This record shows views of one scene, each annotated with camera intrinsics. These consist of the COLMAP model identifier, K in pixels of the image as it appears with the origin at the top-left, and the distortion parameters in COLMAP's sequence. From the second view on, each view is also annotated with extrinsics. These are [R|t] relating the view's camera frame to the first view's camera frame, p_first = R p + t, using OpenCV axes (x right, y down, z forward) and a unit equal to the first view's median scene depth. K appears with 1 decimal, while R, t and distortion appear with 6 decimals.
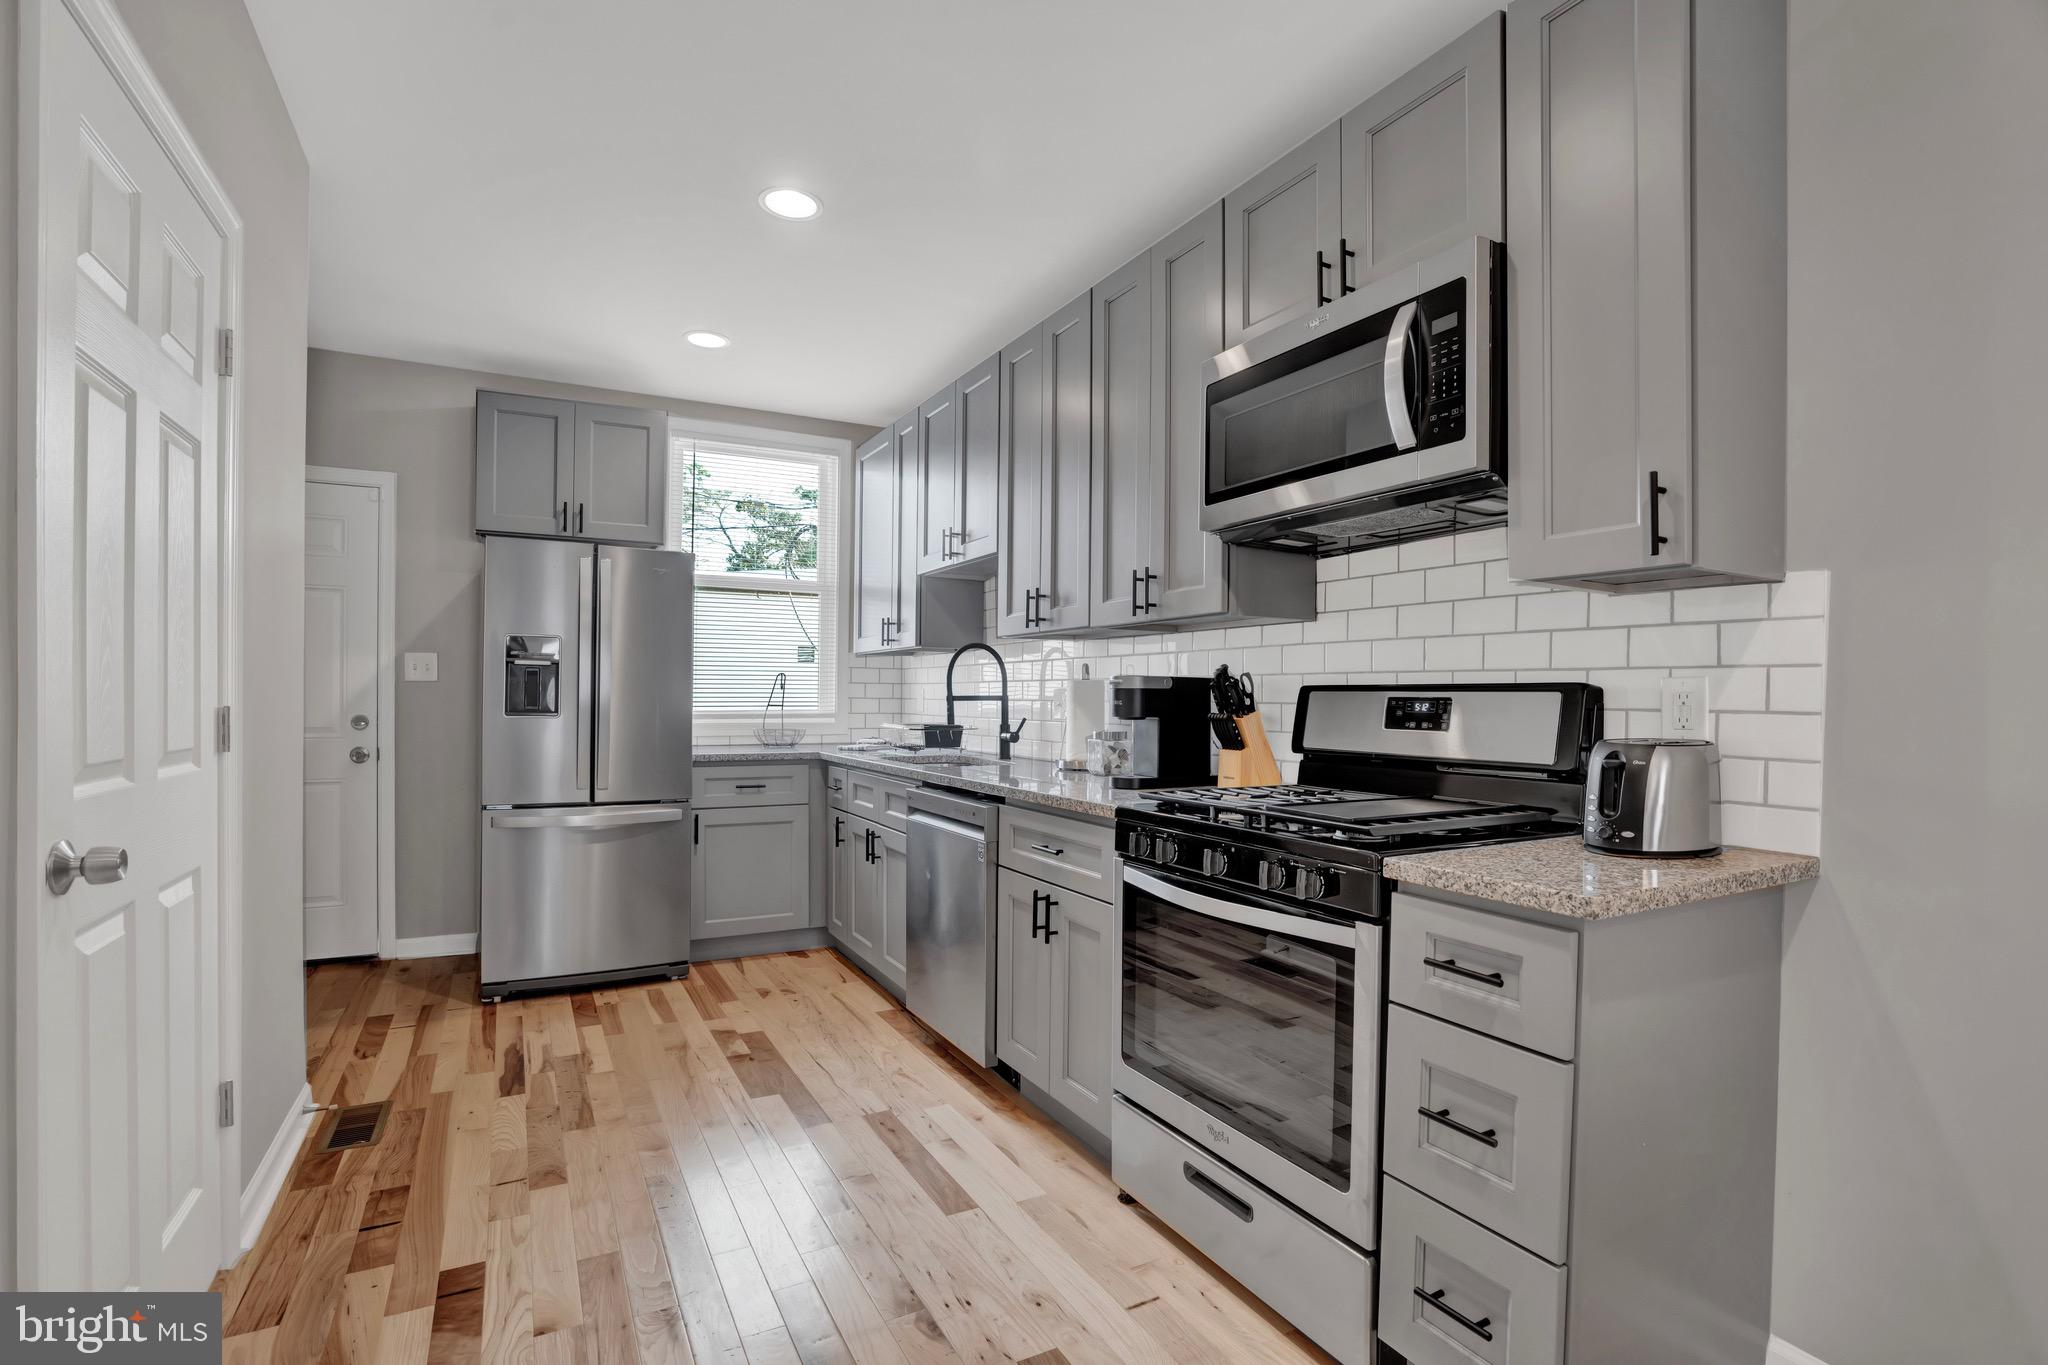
lens RADIAL K [[943.6, 0, 1026.5], [0, 943.6, 698.4], [0, 0, 1]] dist [-0.049800, 0.017115]
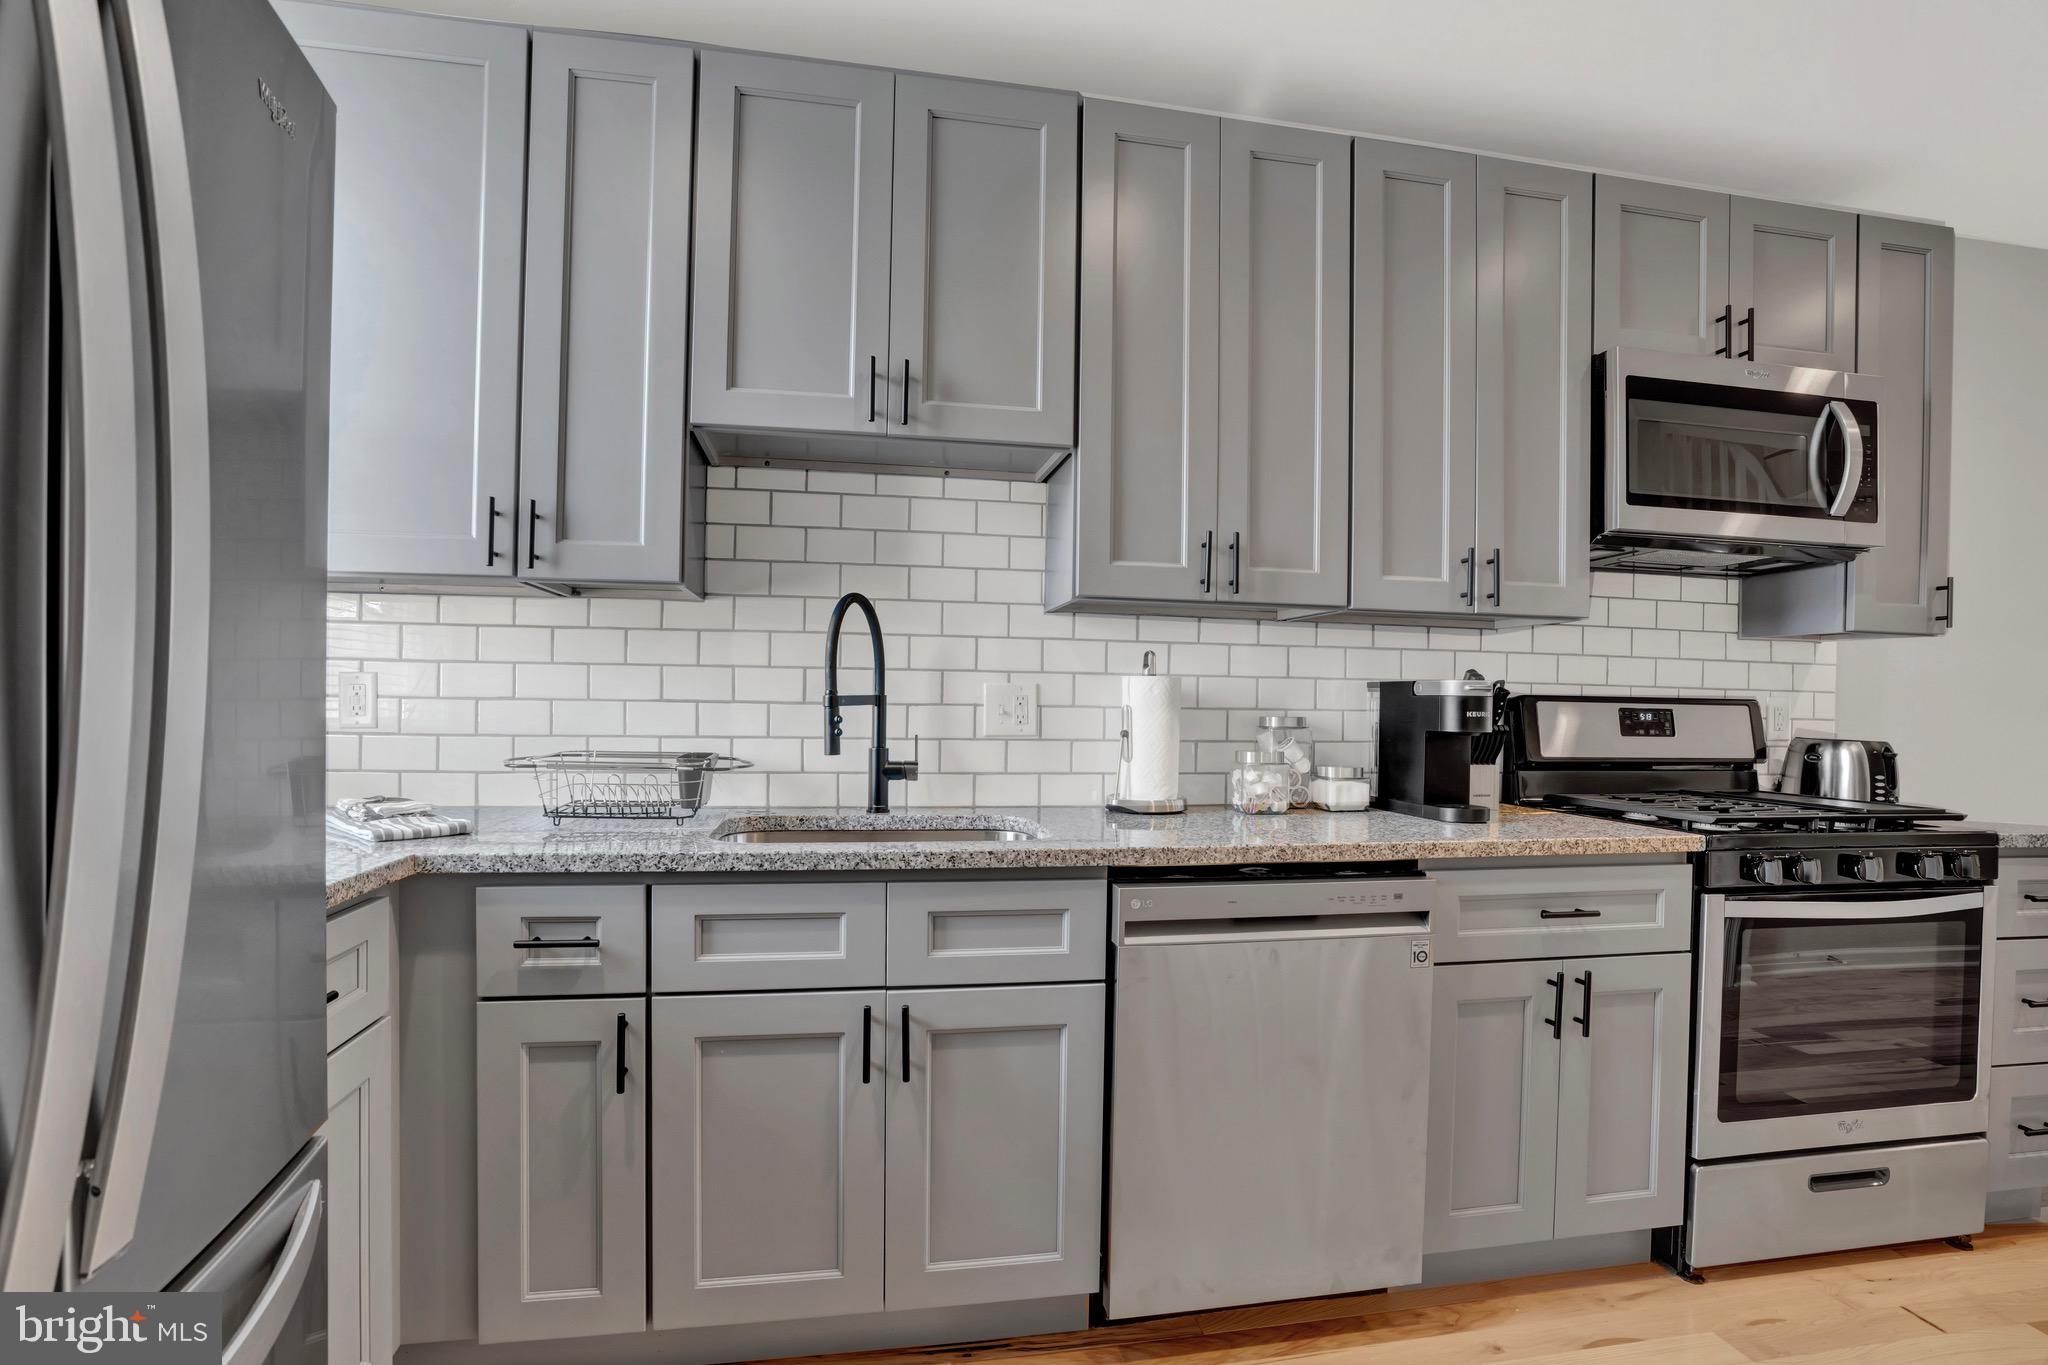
lens RADIAL K [[943.6, 0, 1033.2], [0, 943.6, 705.5], [0, 0, 1]] dist [-0.049800, 0.017115]
pose [[0.317205, -0.009031, 0.948314, -0.571729], [-0.013837, 0.999804, 0.014149, -0.006653], [-0.948256, -0.017610, 0.317018, 0.832549]]
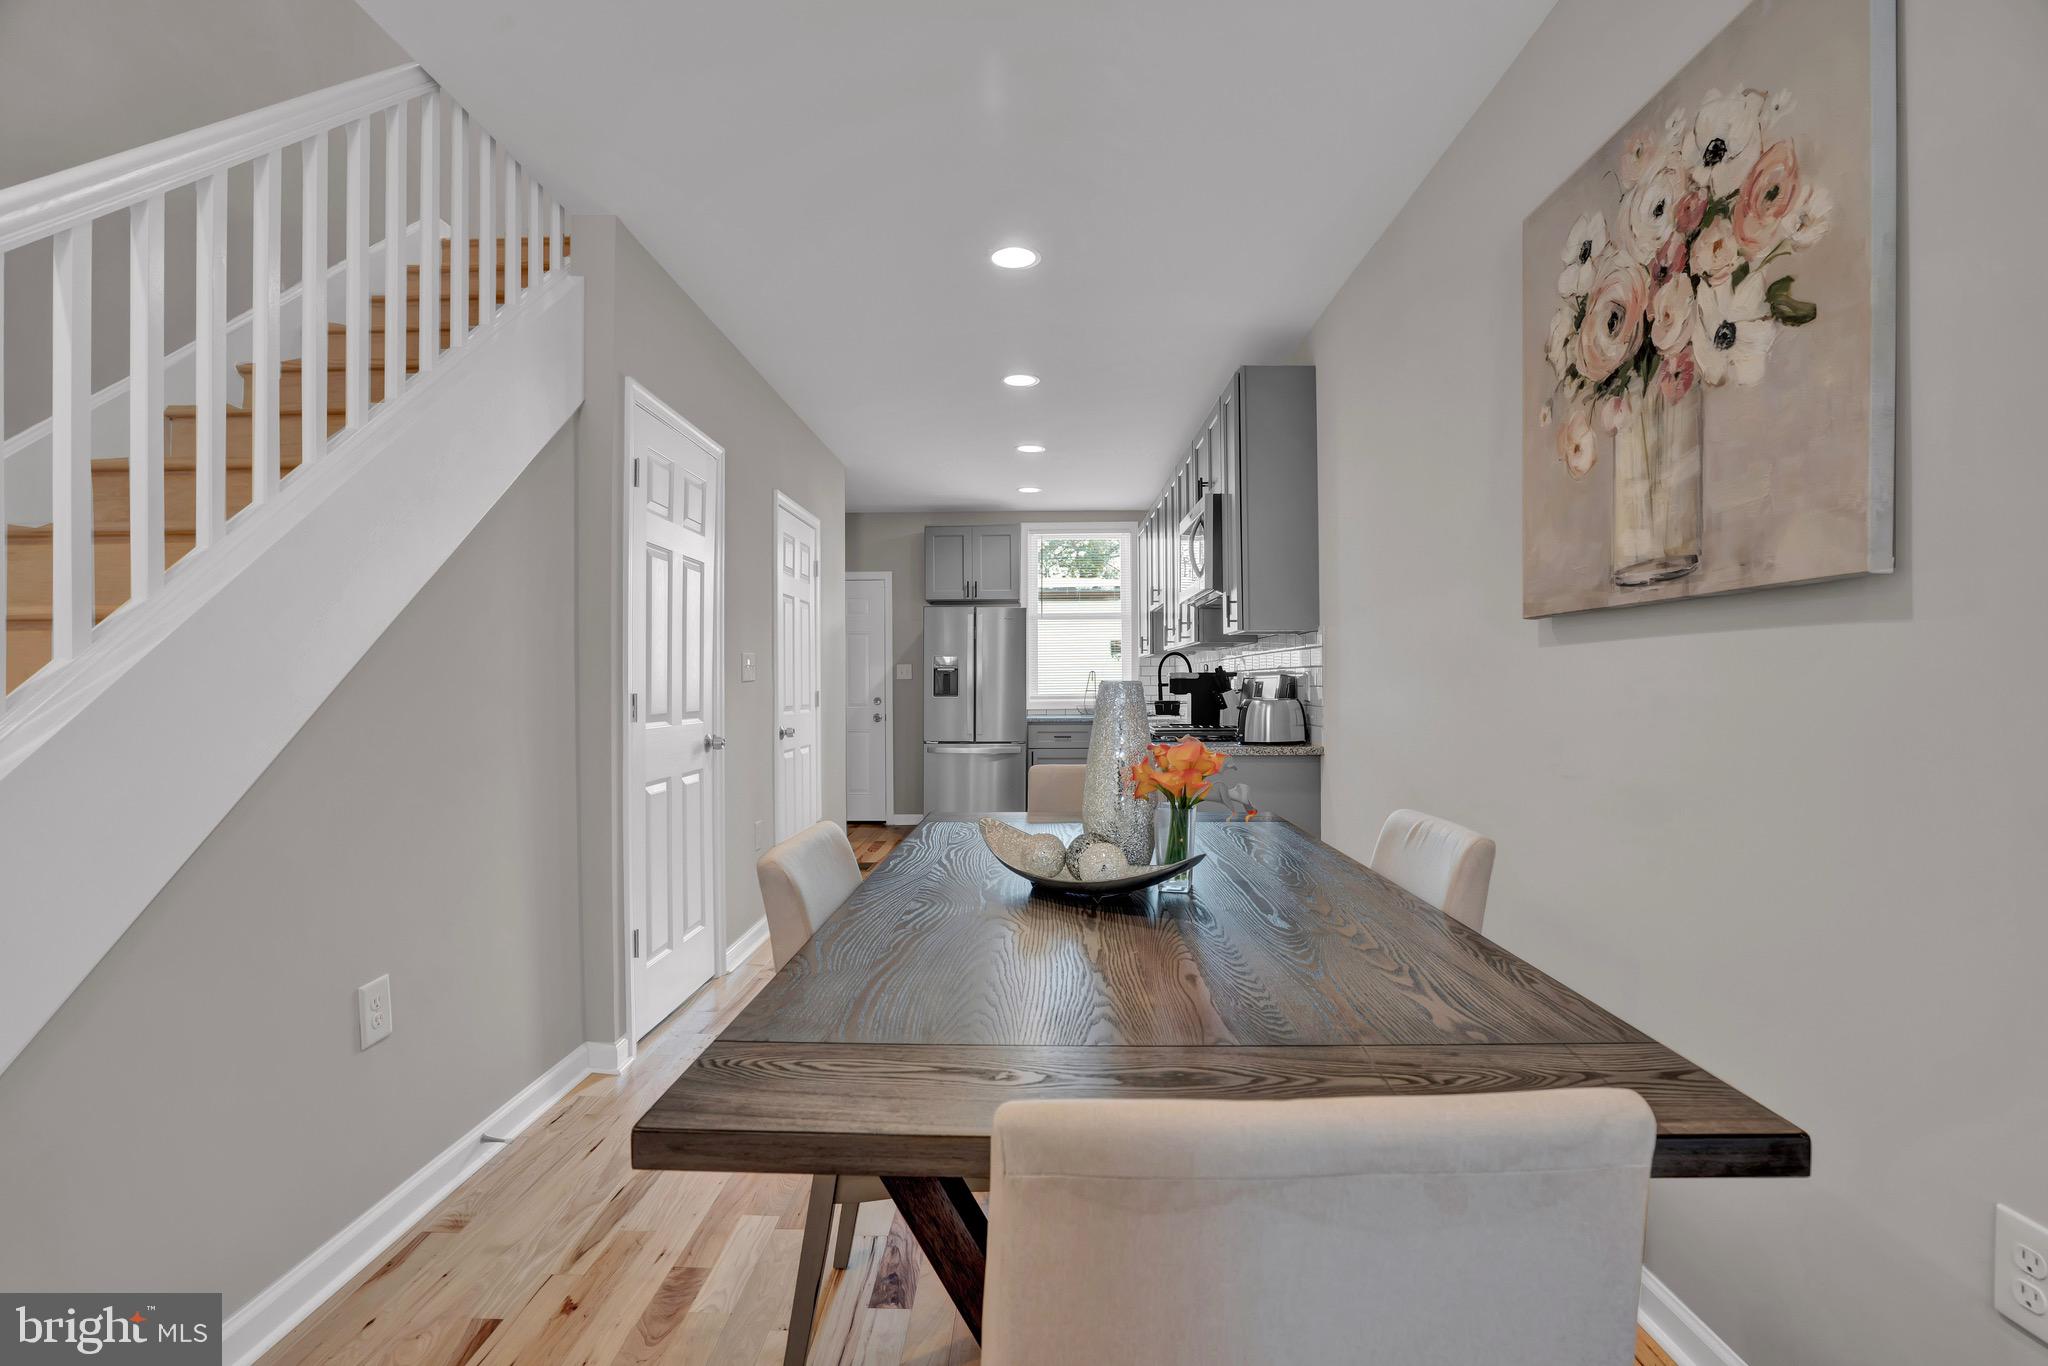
lens RADIAL K [[943.6, 0, 1012.2], [0, 943.6, 680.0], [0, 0, 1]] dist [-0.049800, 0.017115]
pose [[0.862323, -0.015382, -0.506125, 0.608616], [0.011250, 0.999874, -0.011219, 0.007712], [0.506234, 0.003981, 0.862387, -0.656824]]
